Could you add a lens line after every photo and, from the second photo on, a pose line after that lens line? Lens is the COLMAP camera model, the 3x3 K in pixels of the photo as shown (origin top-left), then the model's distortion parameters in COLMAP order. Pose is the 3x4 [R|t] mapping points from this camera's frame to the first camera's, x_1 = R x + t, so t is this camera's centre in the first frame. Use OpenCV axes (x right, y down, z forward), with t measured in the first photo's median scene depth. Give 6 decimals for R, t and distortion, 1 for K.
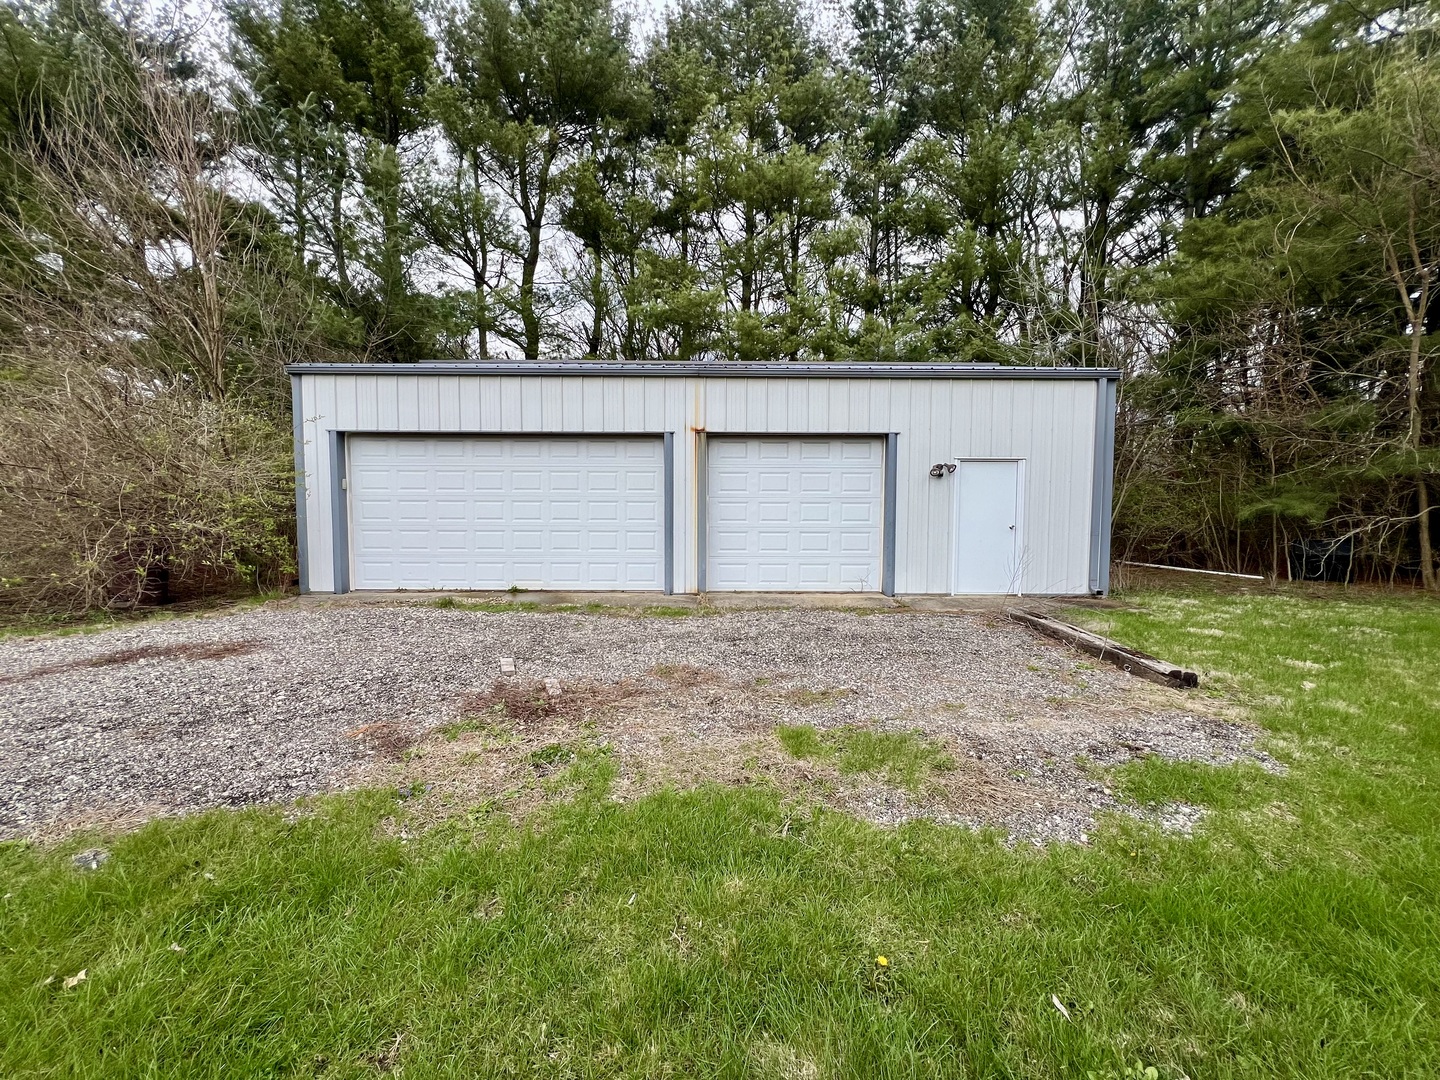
lens RADIAL K [[591.7, 0, 720.0], [0, 591.7, 540.0], [0, 0, 1]] dist [0.001045, -0.000008]
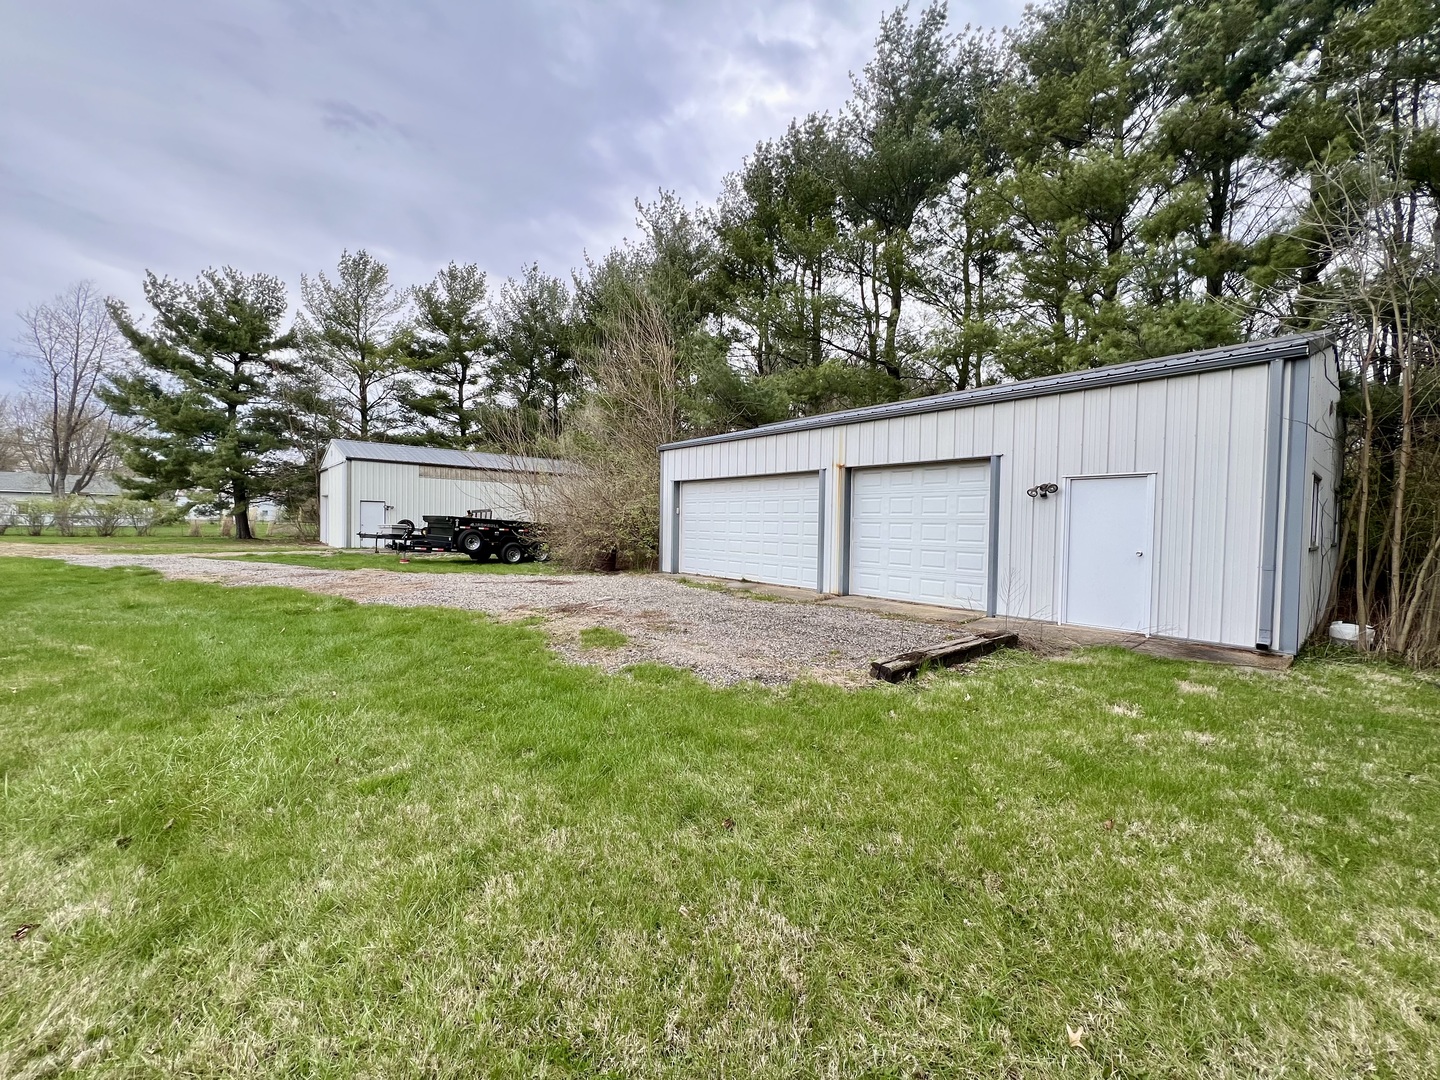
lens RADIAL K [[591.7, 0, 720.0], [0, 591.7, 540.0], [0, 0, 1]] dist [0.001045, -0.000008]
pose [[0.634376, 0.028955, -0.772483, 0.778509], [-0.058882, 0.998205, -0.010939, 0.002969], [0.770779, 0.052425, 0.634942, -0.001661]]
